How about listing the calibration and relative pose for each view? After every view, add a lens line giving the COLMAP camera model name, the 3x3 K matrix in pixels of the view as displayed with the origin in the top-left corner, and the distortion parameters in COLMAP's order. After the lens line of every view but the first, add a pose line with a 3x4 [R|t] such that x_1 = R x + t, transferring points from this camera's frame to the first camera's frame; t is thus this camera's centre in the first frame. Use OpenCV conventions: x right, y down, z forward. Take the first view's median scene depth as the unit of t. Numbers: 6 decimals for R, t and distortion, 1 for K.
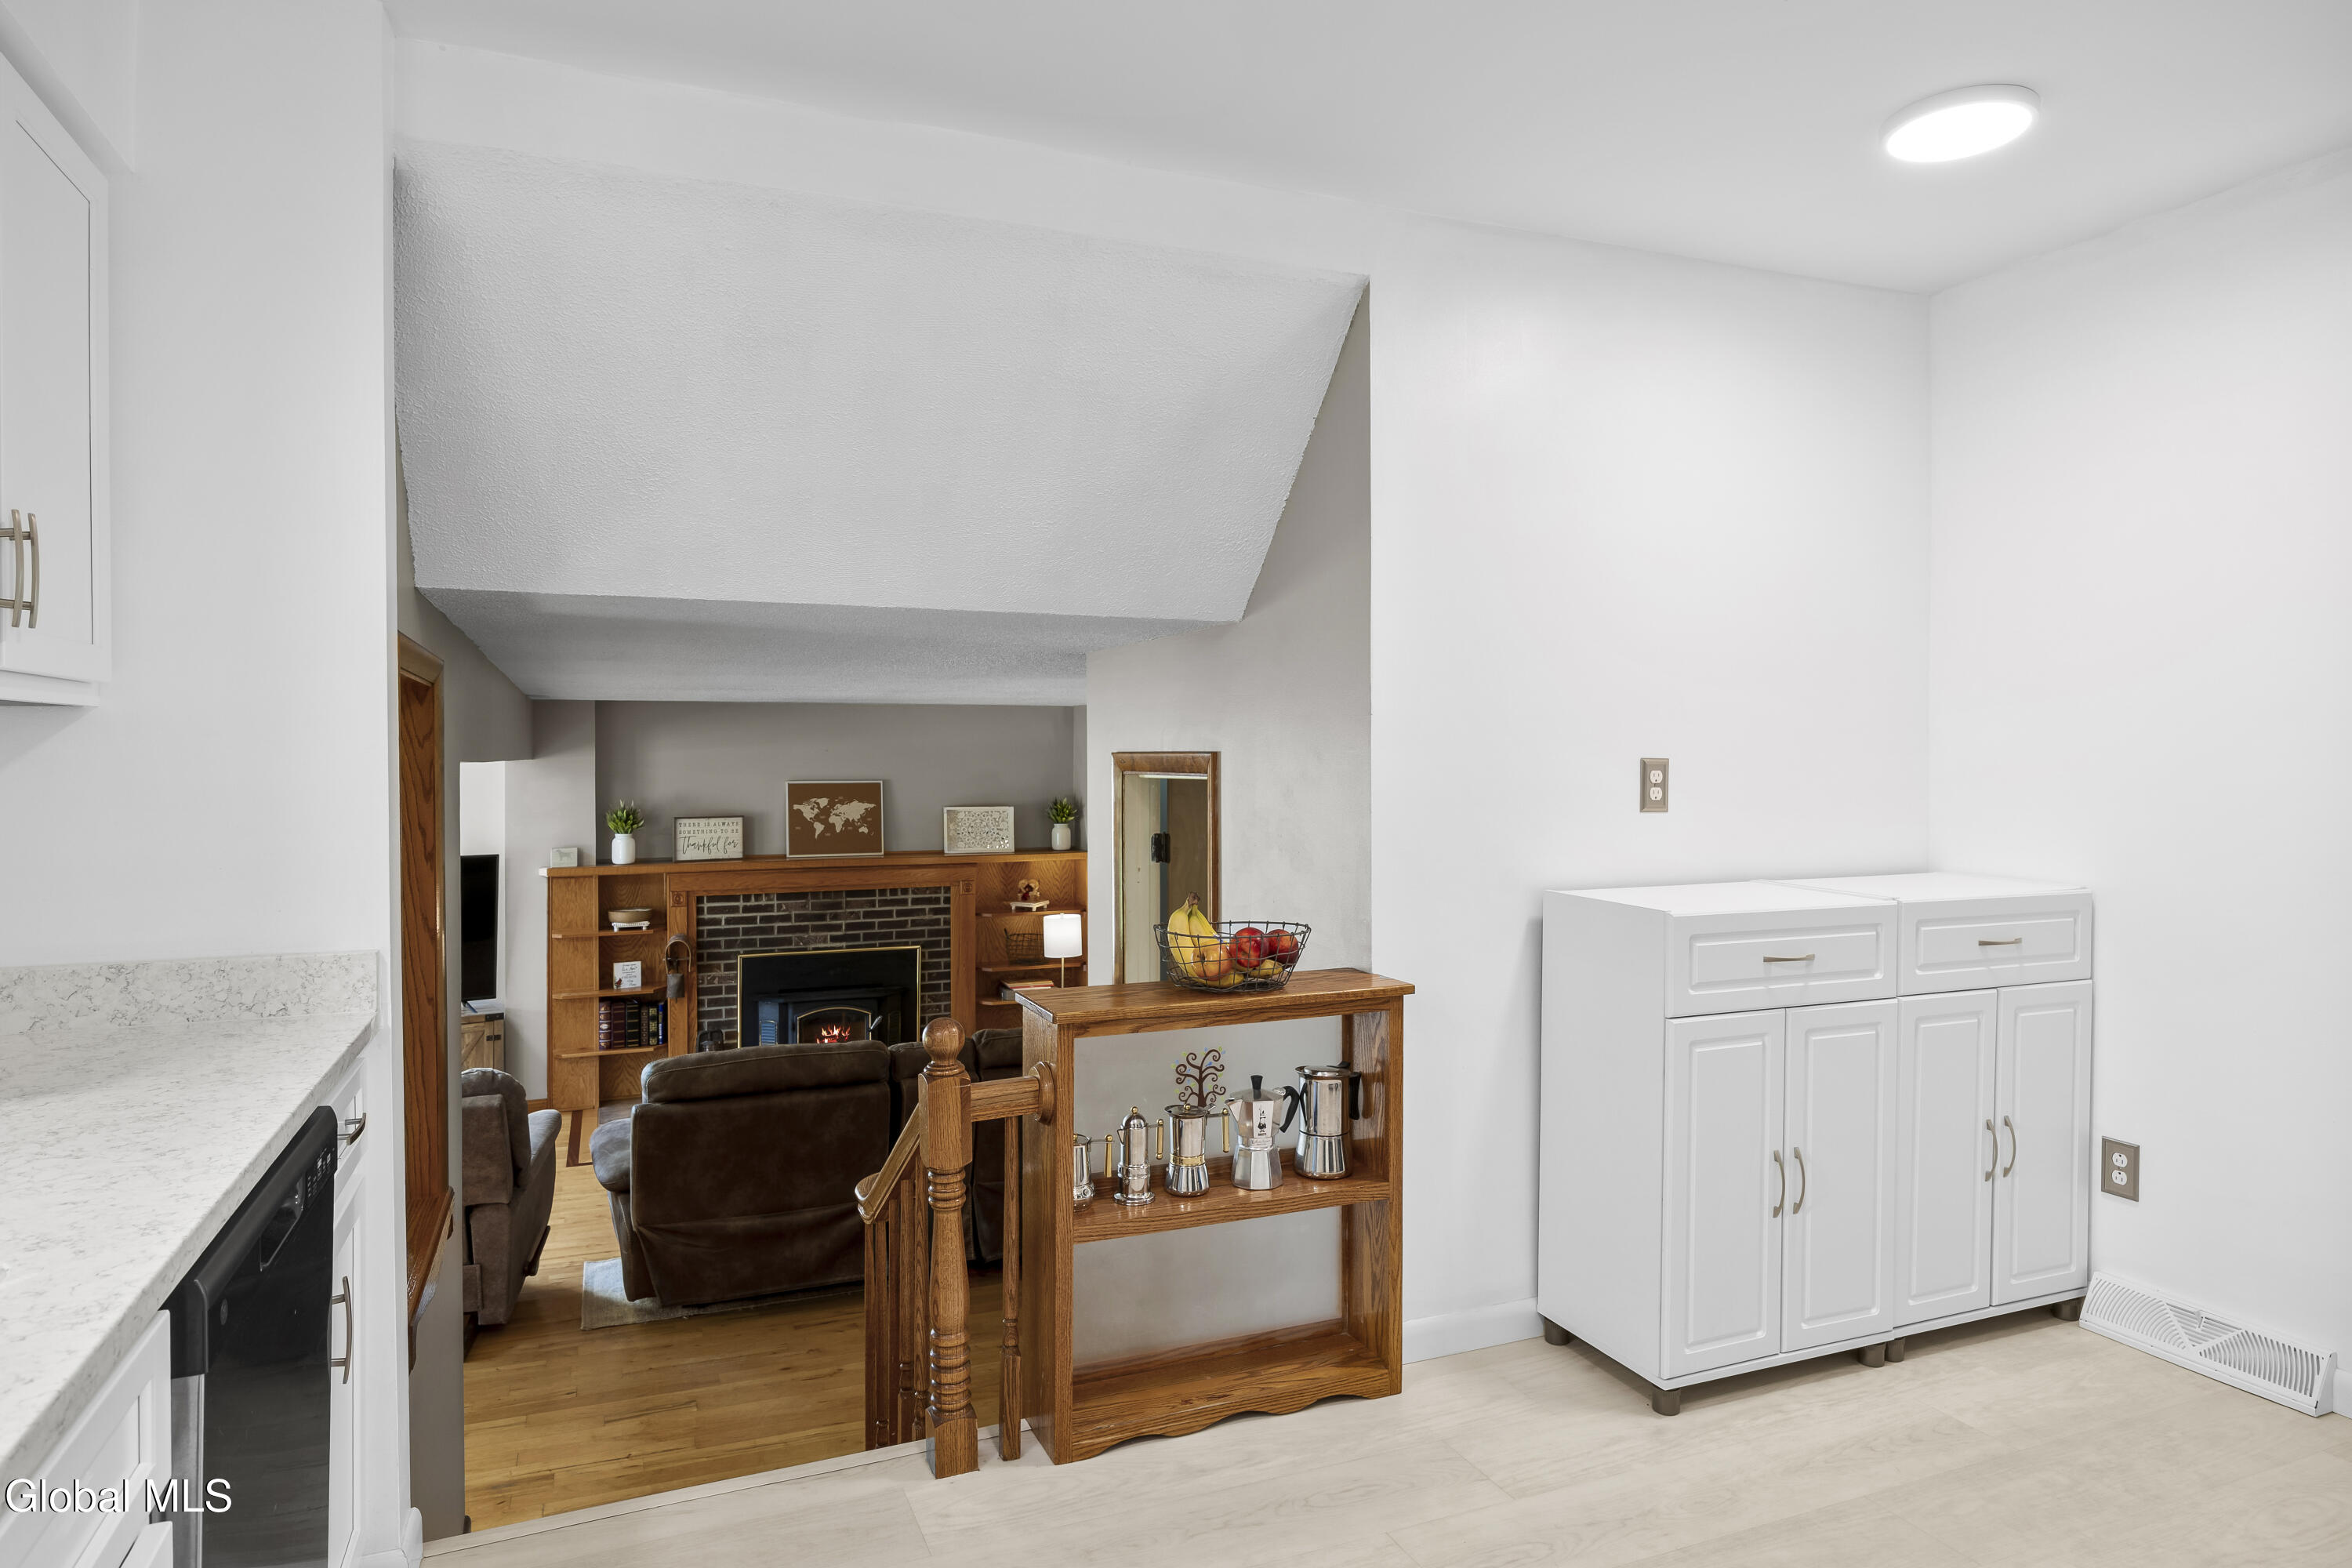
lens RADIAL K [[1410.2, 0, 1176.3], [0, 1410.2, 786.6], [0, 0, 1]] dist [-0.001524, -0.000079]
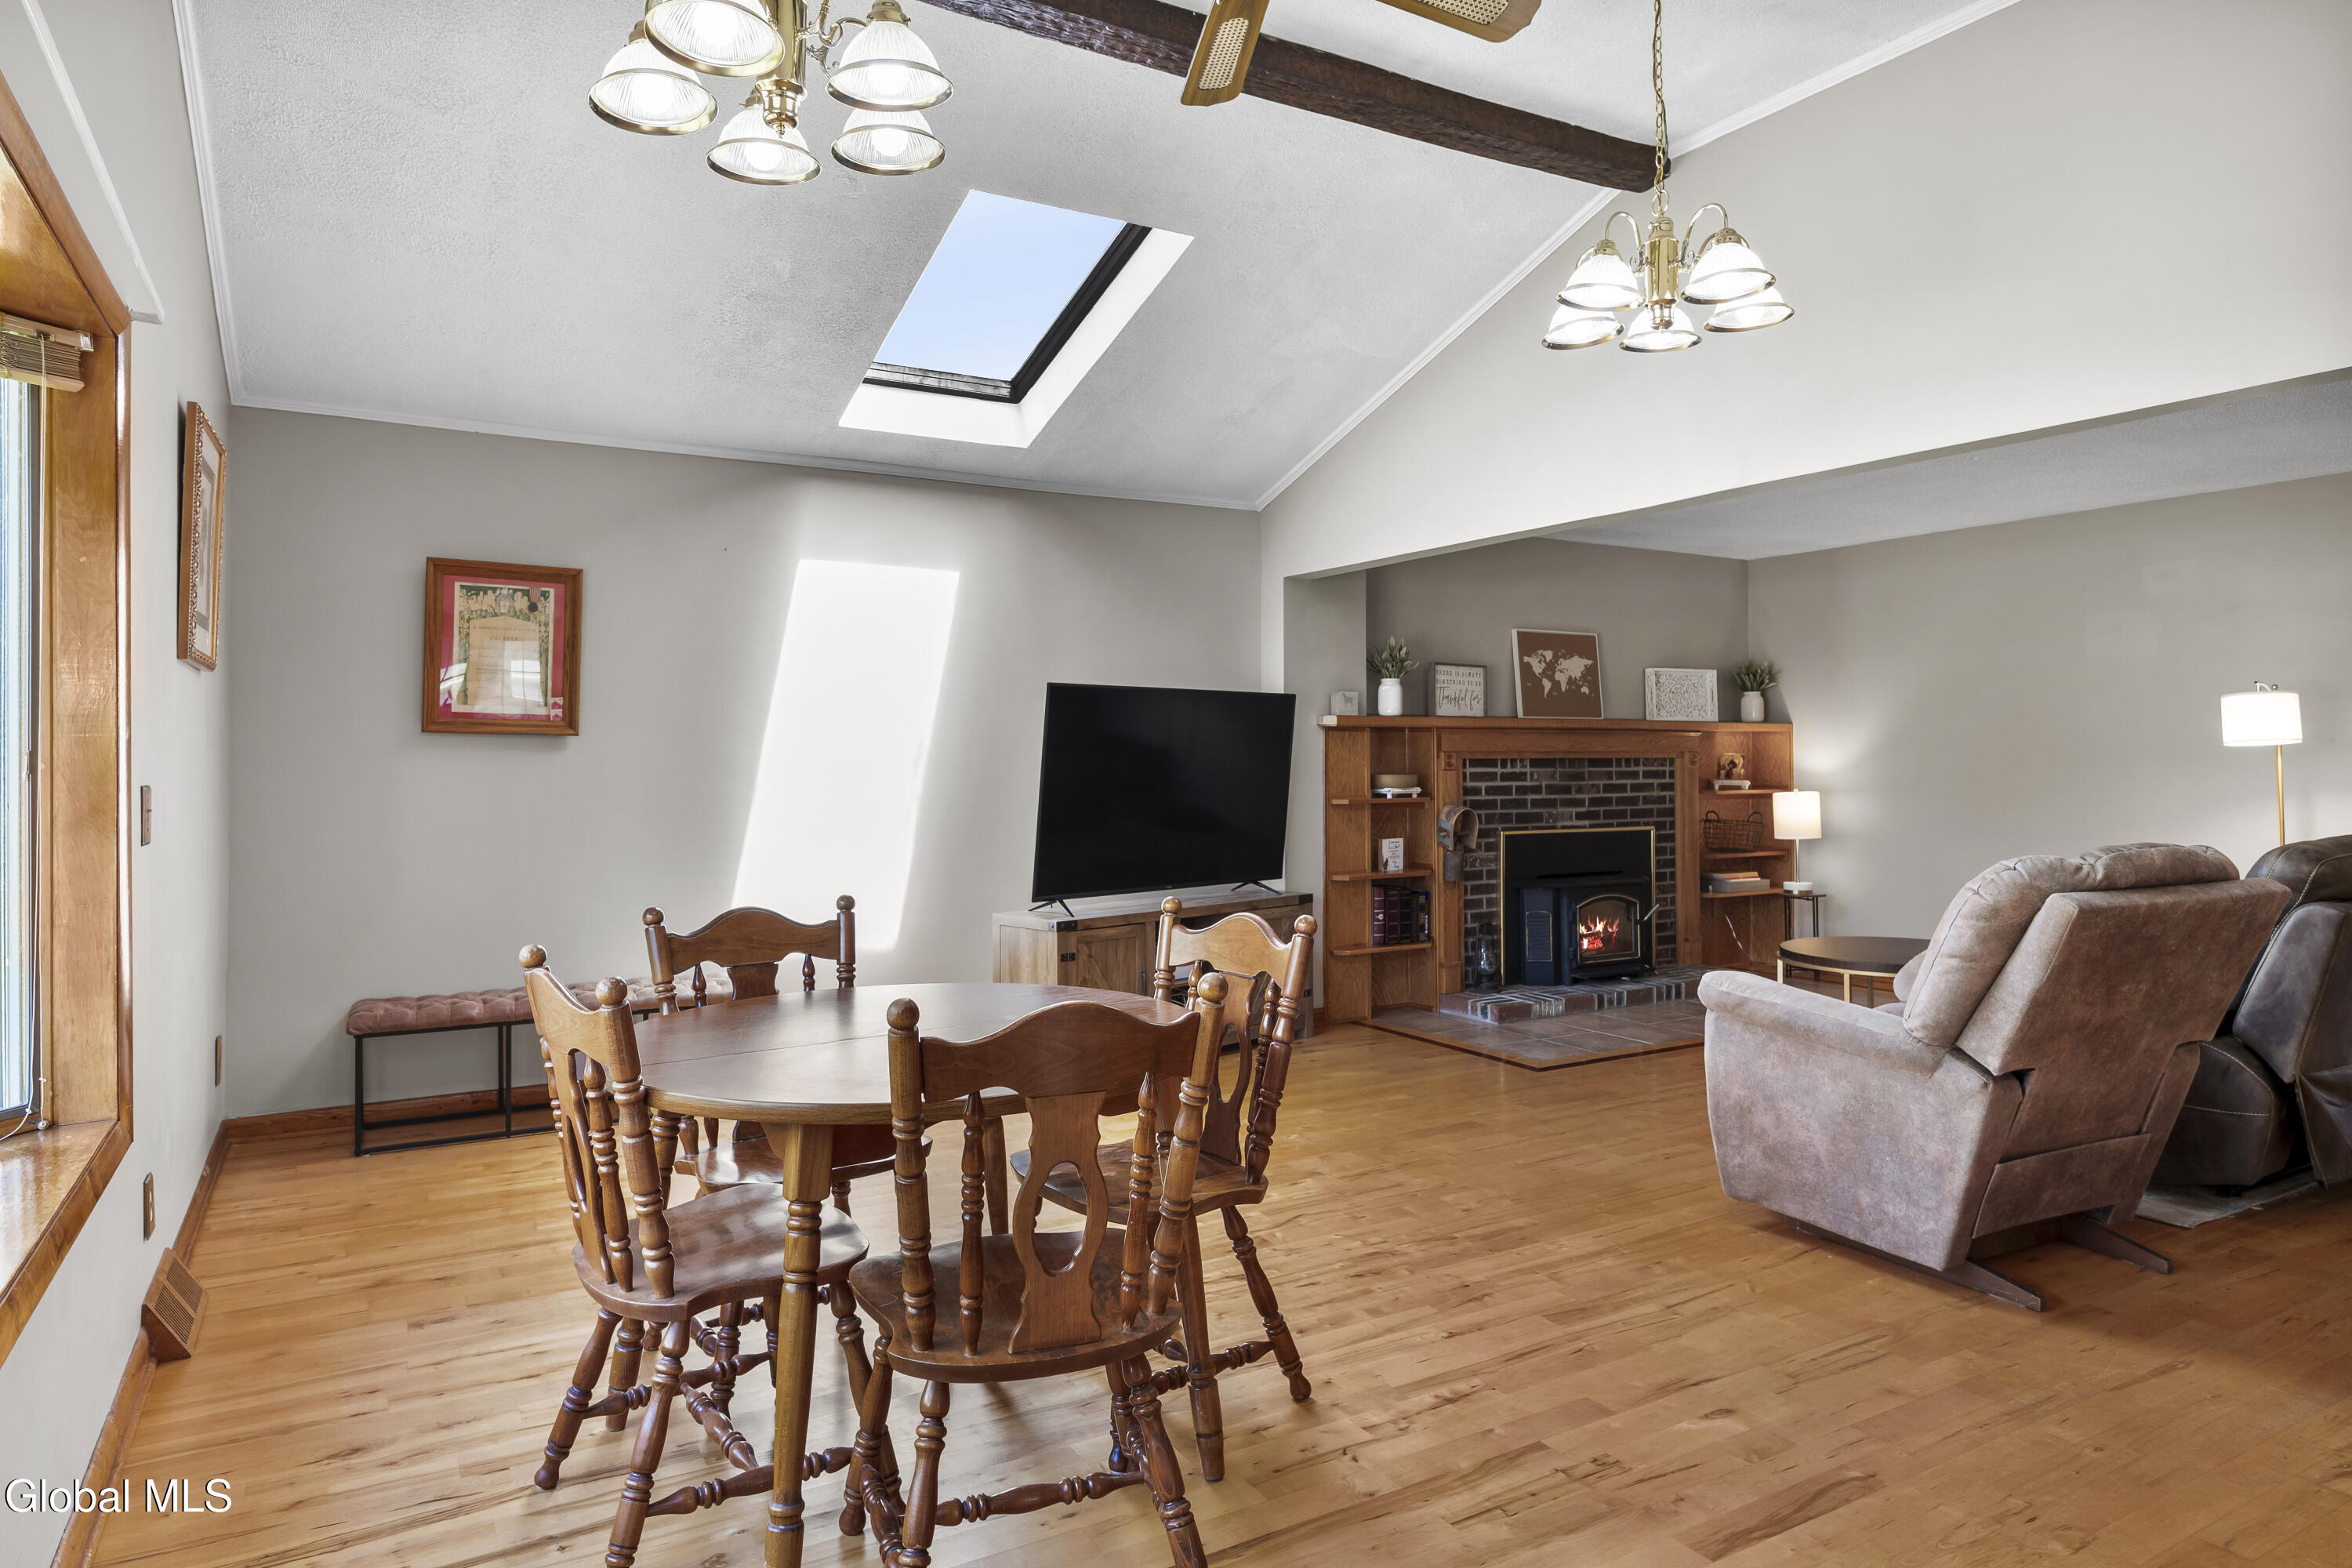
lens RADIAL K [[1410.2, 0, 1176.5], [0, 1410.2, 769.4], [0, 0, 1]] dist [-0.001524, -0.000079]
pose [[0.990889, -0.003609, 0.134629, -0.598460], [0.006142, 0.999812, -0.018409, 0.095477], [-0.134537, 0.019068, 0.990725, 0.207323]]
